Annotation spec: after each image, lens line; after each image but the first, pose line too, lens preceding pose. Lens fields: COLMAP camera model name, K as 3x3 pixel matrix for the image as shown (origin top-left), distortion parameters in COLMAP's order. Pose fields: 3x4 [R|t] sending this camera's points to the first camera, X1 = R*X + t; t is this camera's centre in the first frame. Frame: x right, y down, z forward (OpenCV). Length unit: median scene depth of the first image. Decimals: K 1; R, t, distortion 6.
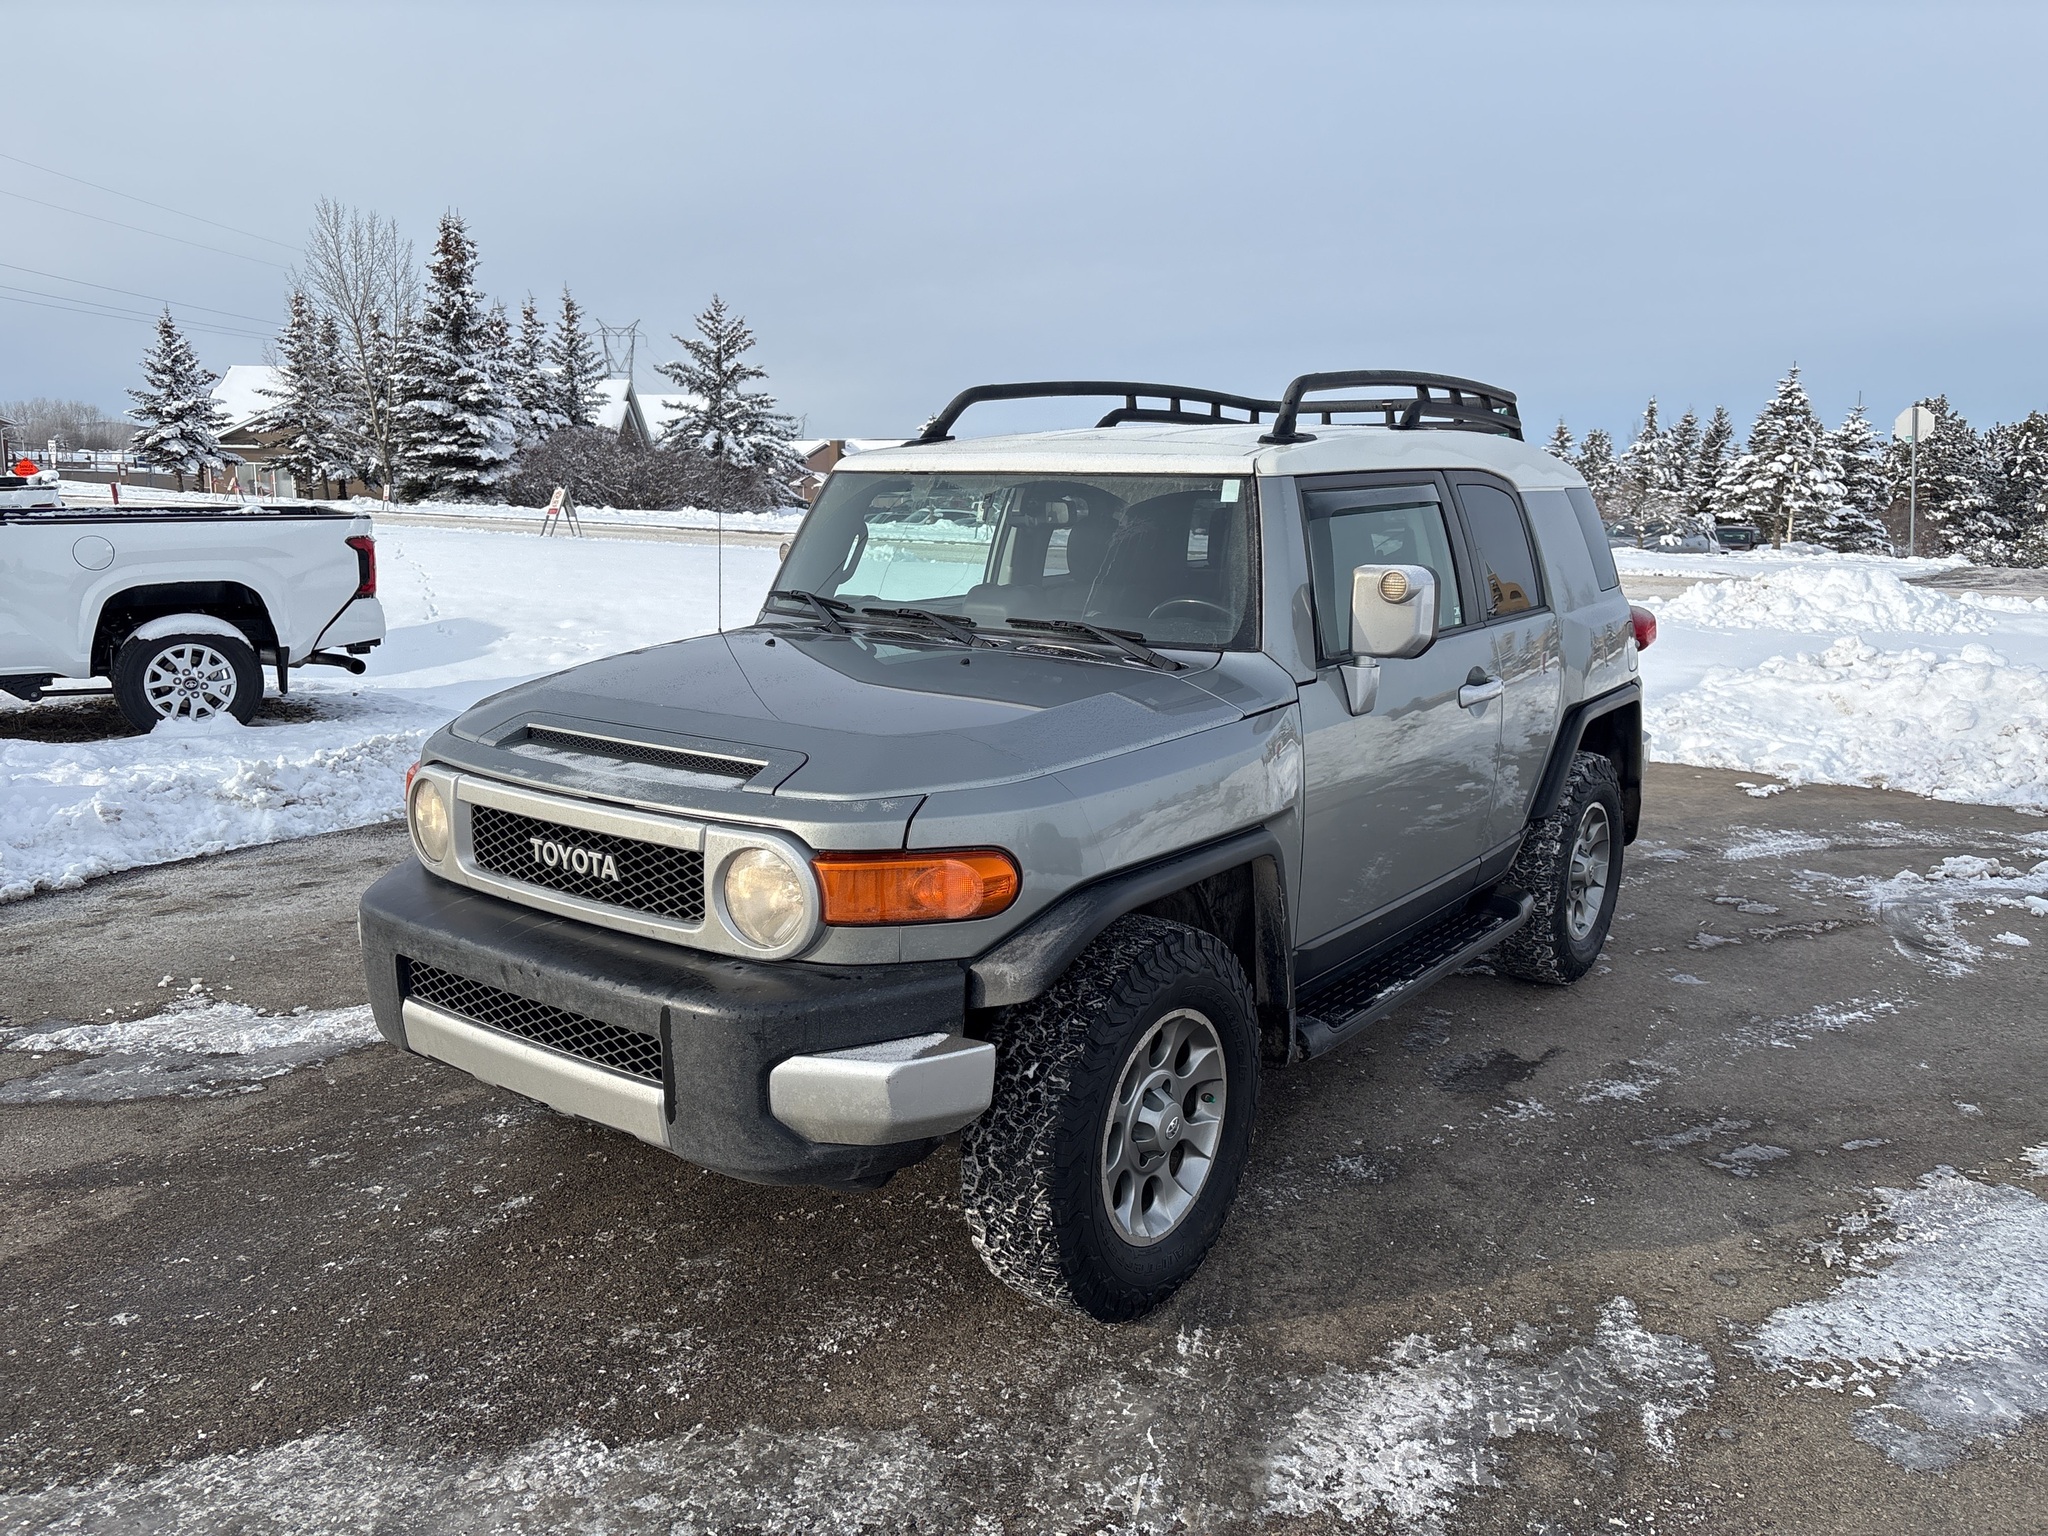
lens RADIAL K [[1553.6, 0, 1024.0], [0, 1553.6, 768.0], [0, 0, 1]] dist [0.018235, -0.011583]
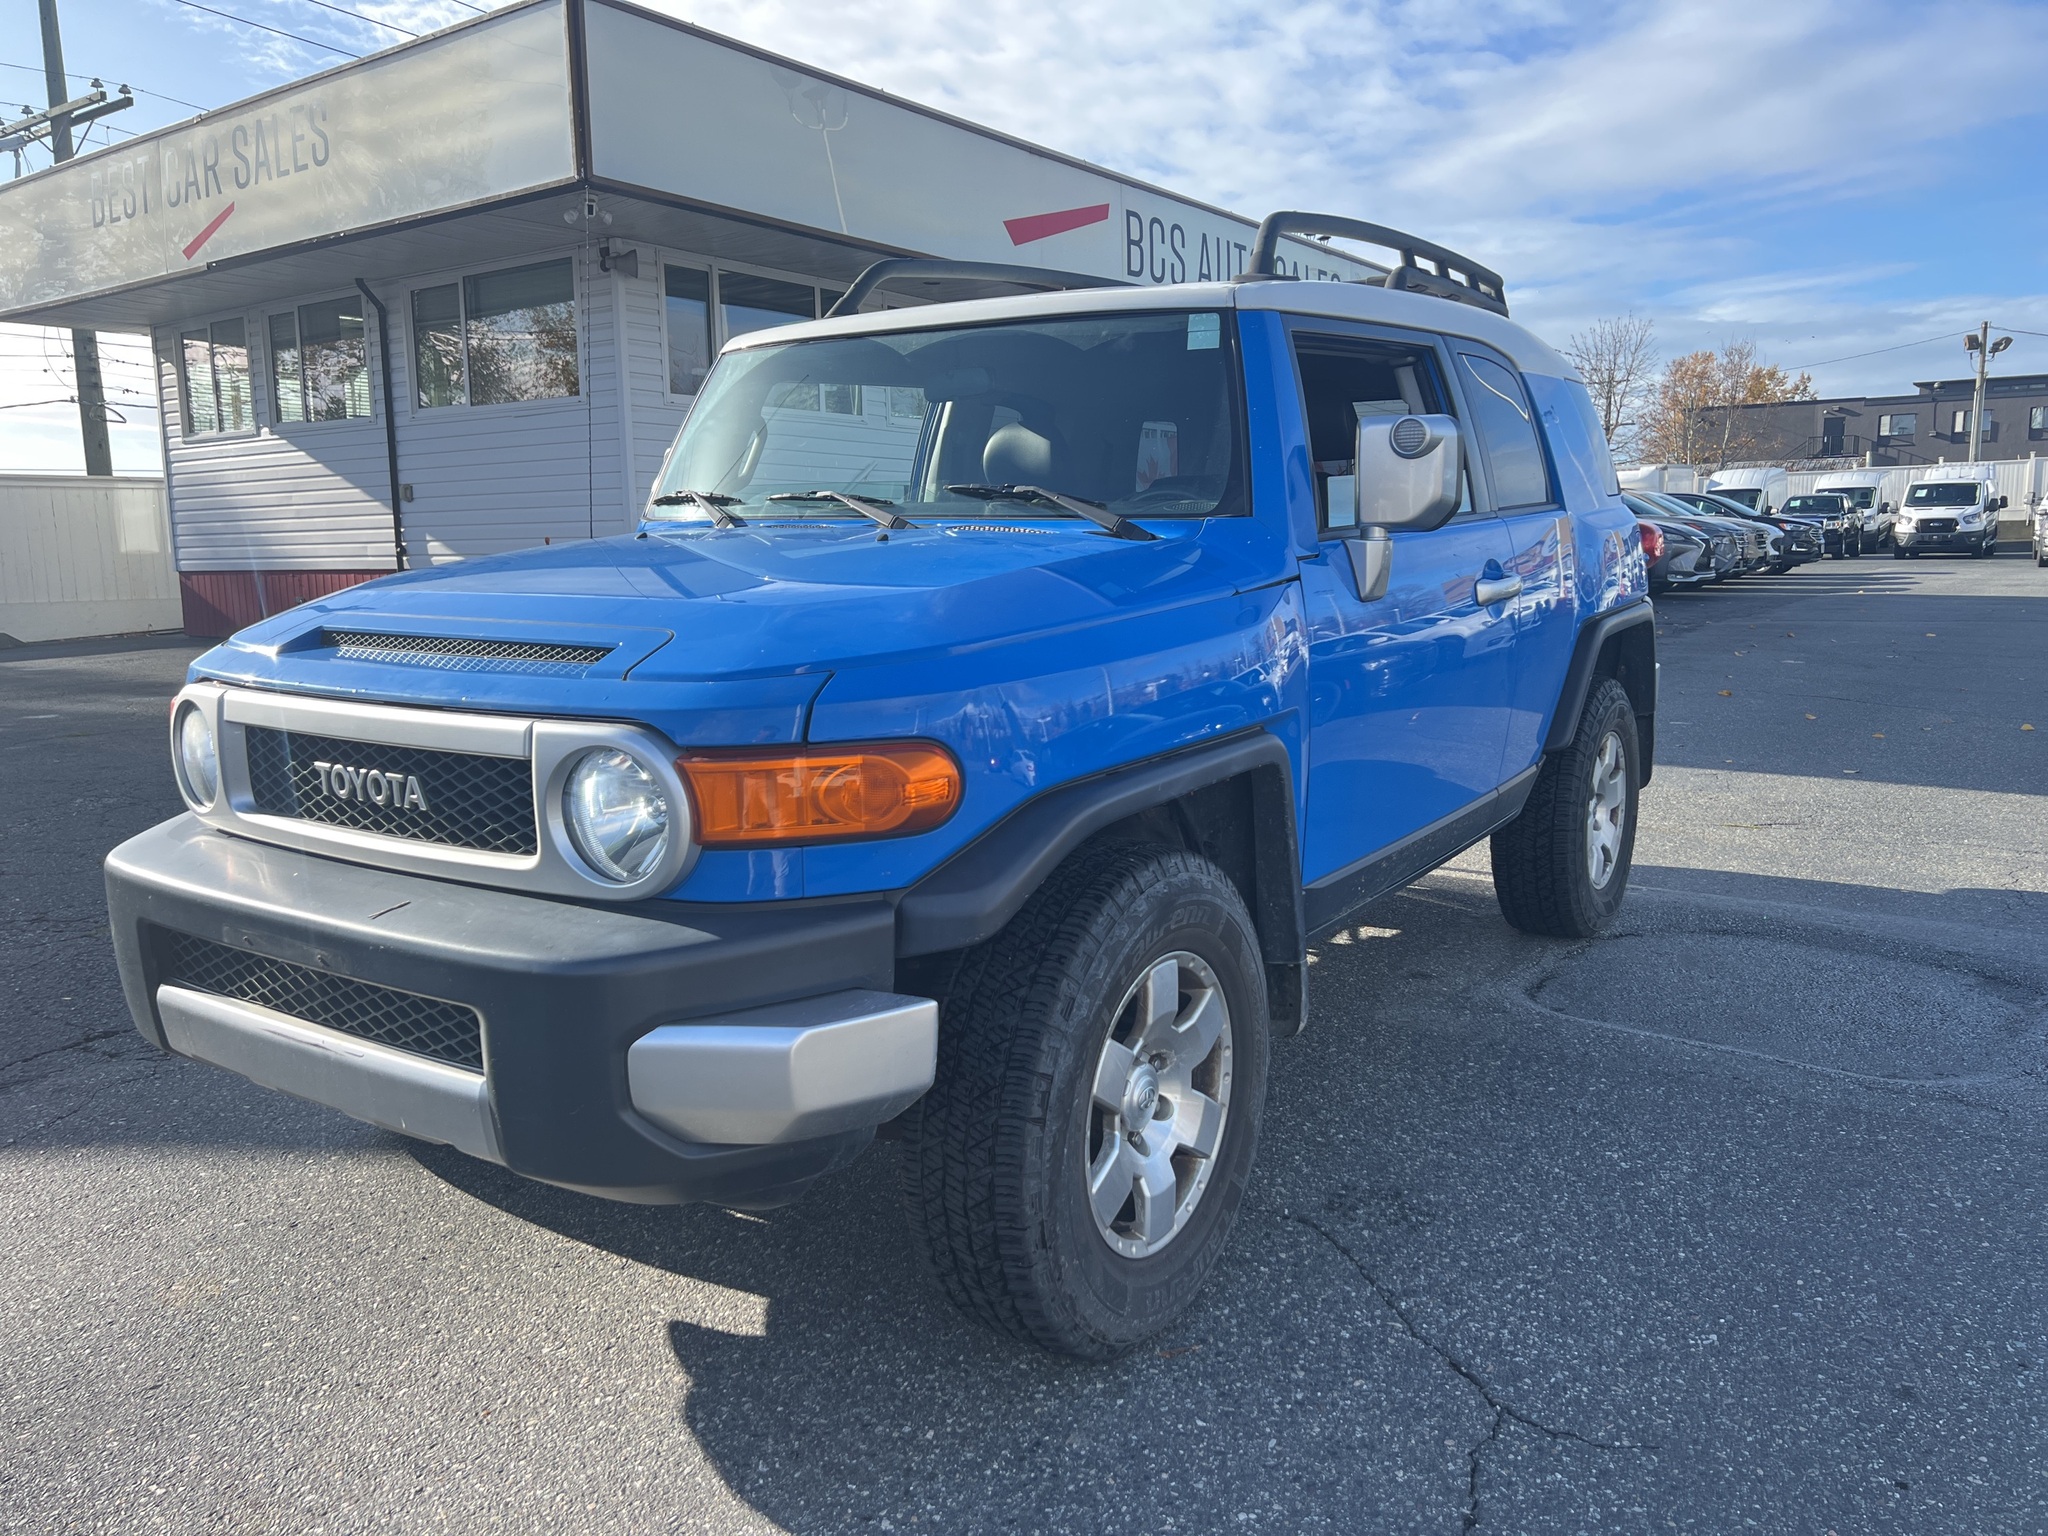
lens RADIAL K [[1553.6, 0, 1024.0], [0, 1553.6, 768.0], [0, 0, 1]] dist [0.018235, -0.011583]
pose [[0.998759, -0.038590, 0.031487, 0.003726], [0.038691, 0.999248, -0.002598, 0.063899], [-0.031364, 0.003813, 0.999501, 0.233667]]
